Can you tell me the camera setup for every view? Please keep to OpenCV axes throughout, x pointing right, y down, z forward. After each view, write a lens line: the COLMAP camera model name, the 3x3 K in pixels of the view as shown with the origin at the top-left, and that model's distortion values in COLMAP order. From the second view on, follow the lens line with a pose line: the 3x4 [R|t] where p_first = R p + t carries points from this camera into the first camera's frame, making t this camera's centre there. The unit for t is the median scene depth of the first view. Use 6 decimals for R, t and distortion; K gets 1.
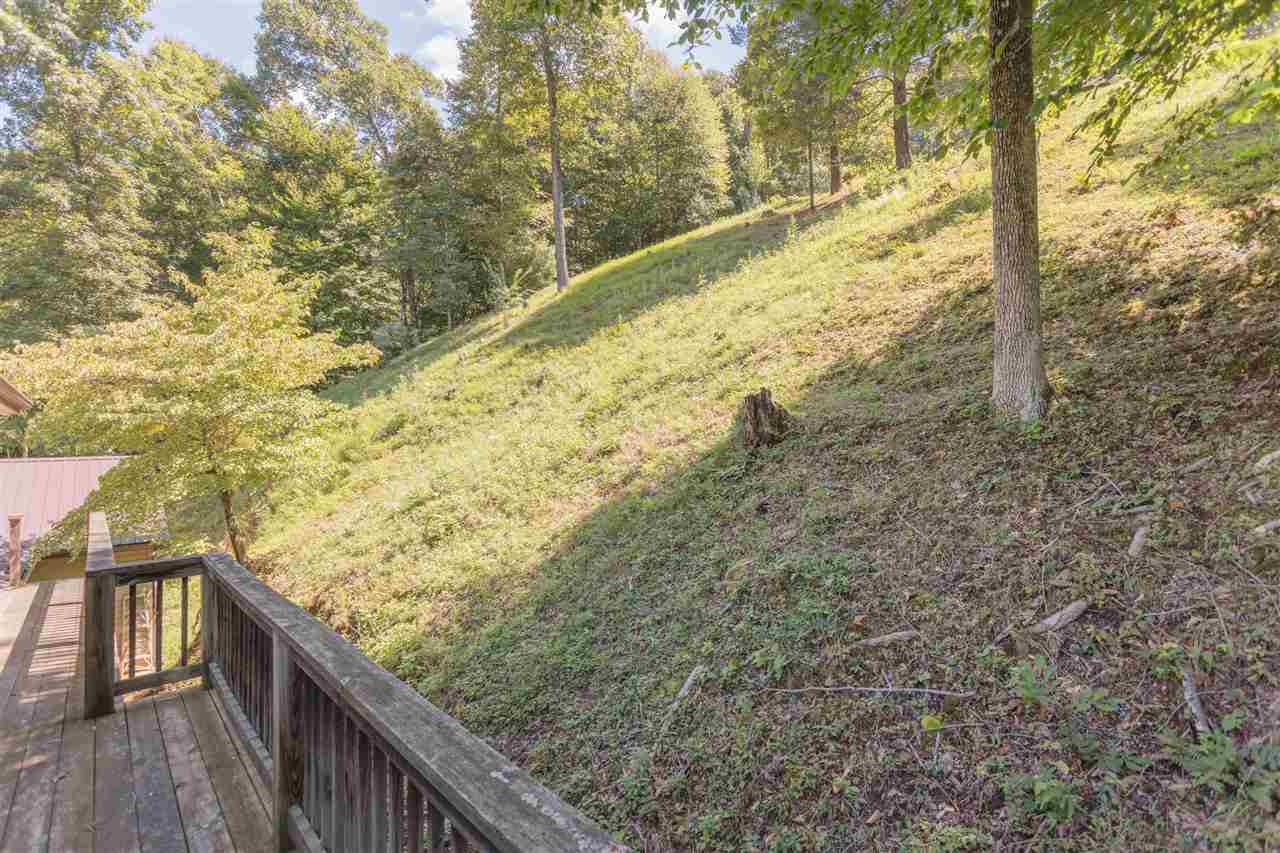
lens RADIAL K [[600.0, 0, 639.1], [0, 600.0, 426.8], [0, 0, 1]] dist [0.004192, 0.000658]
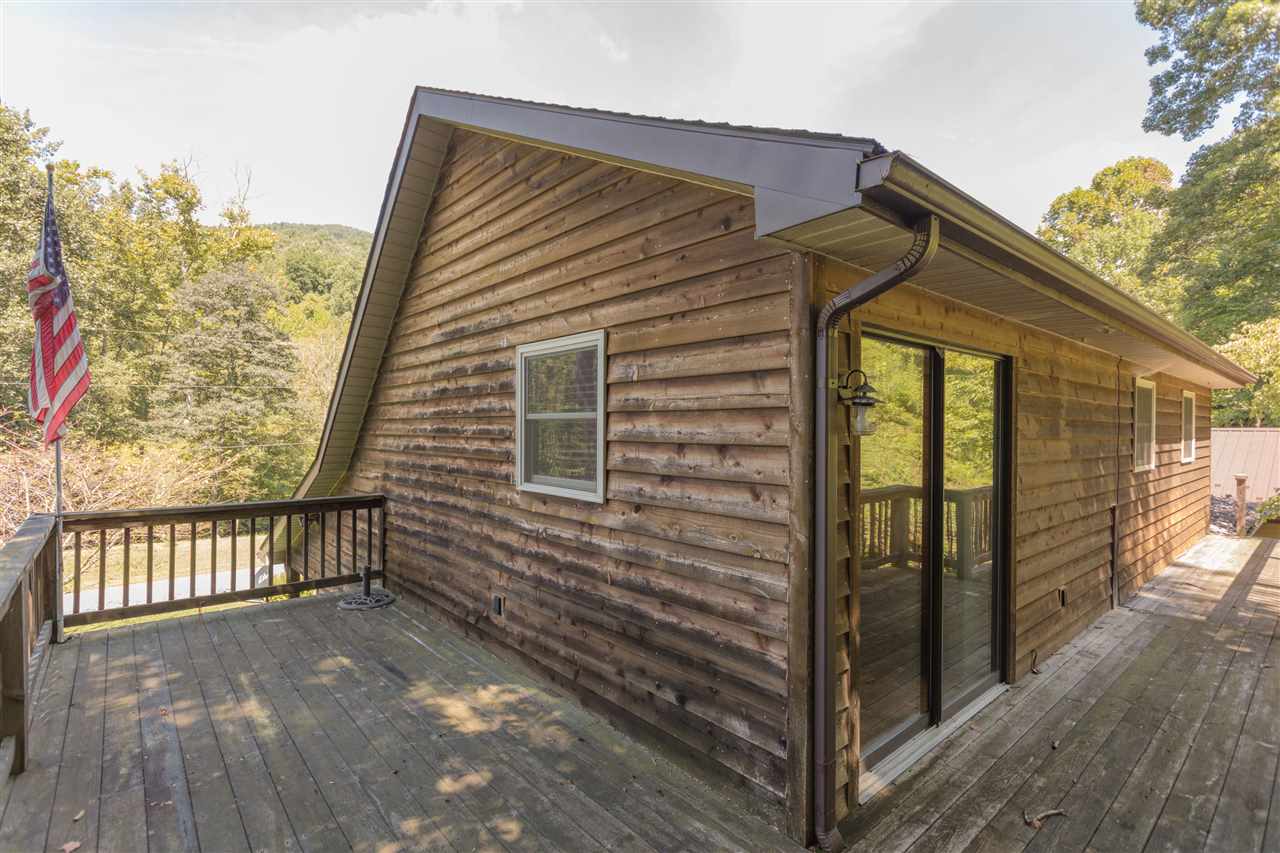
lens RADIAL K [[600.0, 0, 636.6], [0, 600.0, 428.6], [0, 0, 1]] dist [0.004192, 0.000658]
pose [[-0.024019, 0.029054, -0.999289, 0.134068], [0.024124, 0.999303, 0.028474, -0.004358], [0.999420, -0.023423, -0.024704, -0.116971]]
